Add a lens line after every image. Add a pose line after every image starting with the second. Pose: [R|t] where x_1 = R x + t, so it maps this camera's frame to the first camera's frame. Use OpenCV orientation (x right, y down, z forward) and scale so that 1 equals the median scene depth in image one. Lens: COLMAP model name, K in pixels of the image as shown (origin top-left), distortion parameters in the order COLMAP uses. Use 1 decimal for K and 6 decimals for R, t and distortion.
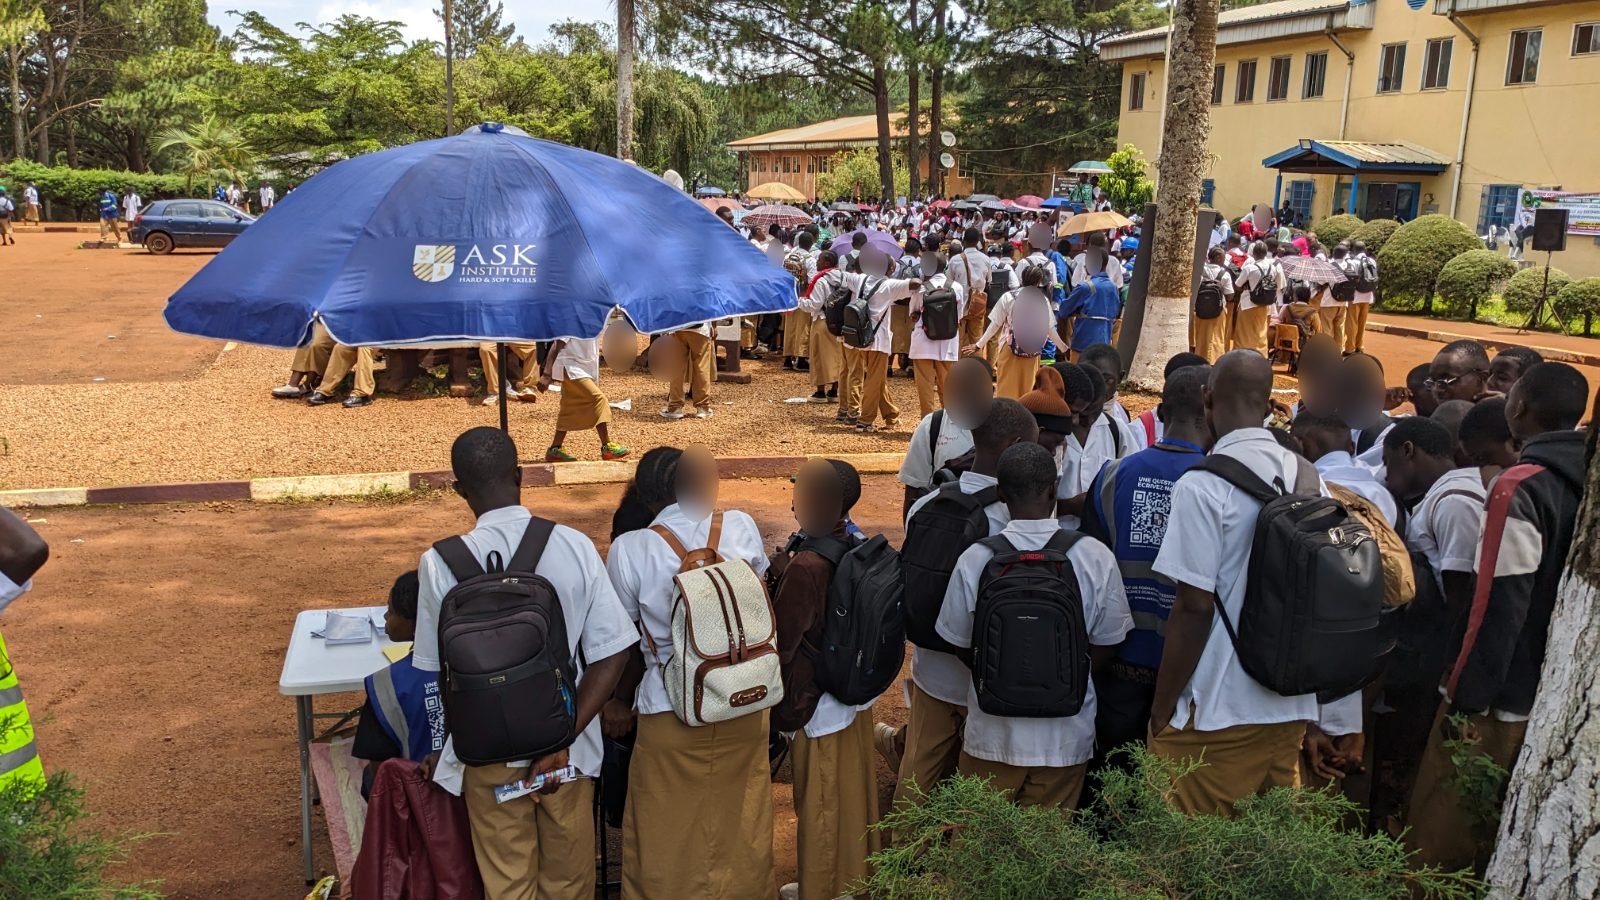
lens RADIAL K [[1302.5, 0, 800.0], [0, 1302.5, 450.0], [0, 0, 1]] dist [0.058235, -0.111463]
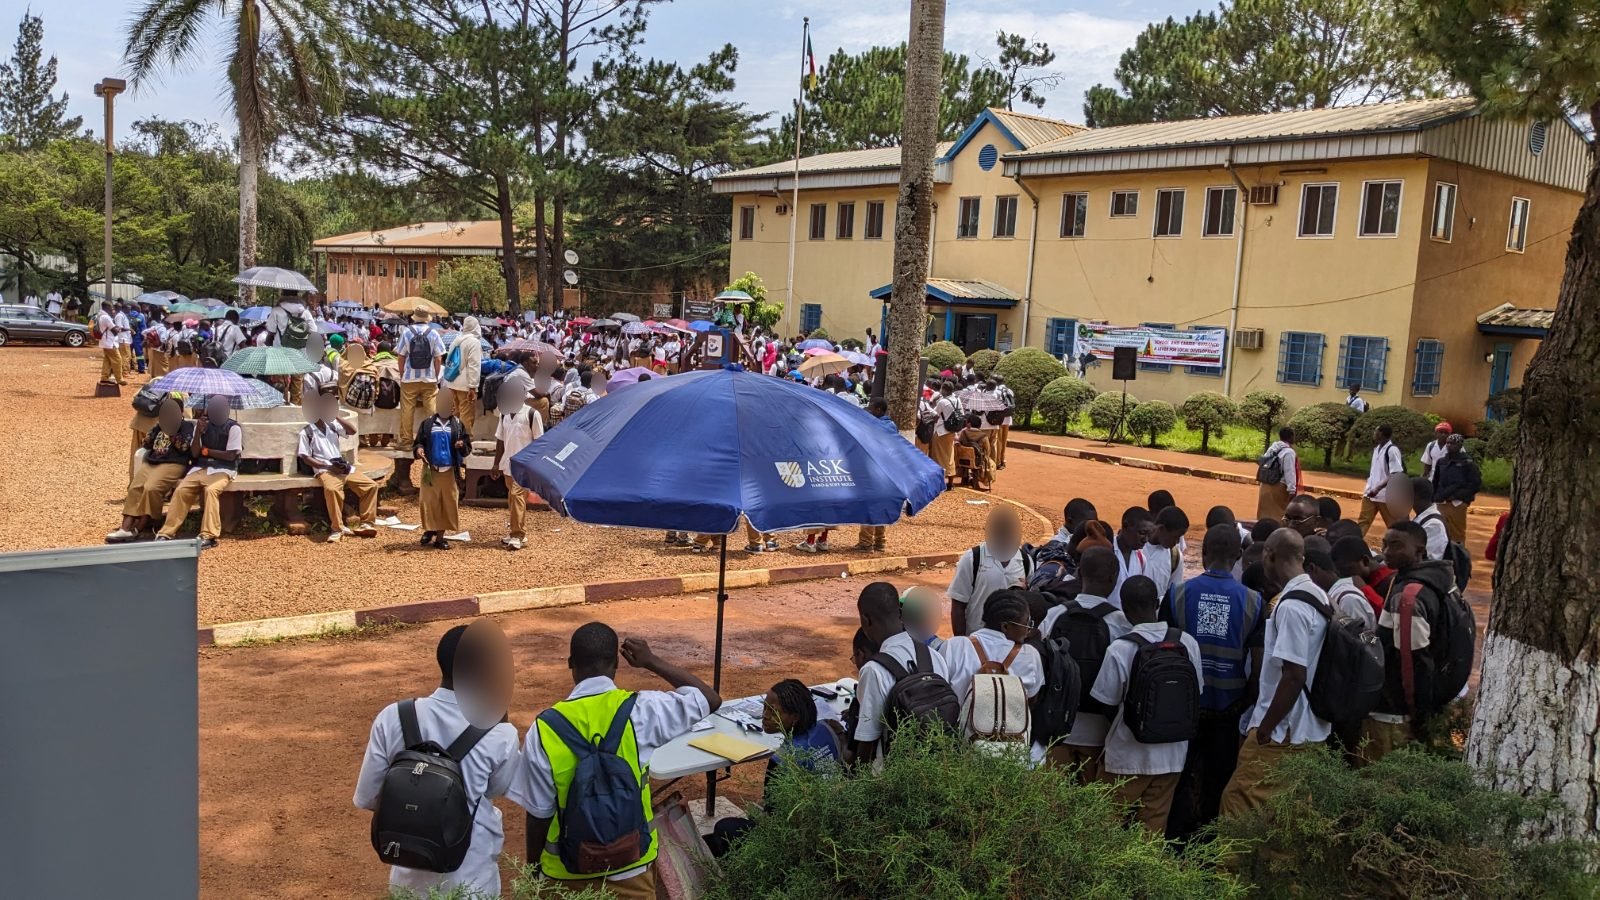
lens RADIAL K [[1302.5, 0, 800.0], [0, 1302.5, 450.0], [0, 0, 1]] dist [0.058235, -0.111463]
pose [[0.945243, -0.016110, 0.325970, -0.090036], [0.040735, 0.996794, -0.068862, -0.007942], [-0.323816, 0.078369, 0.942869, -0.050530]]
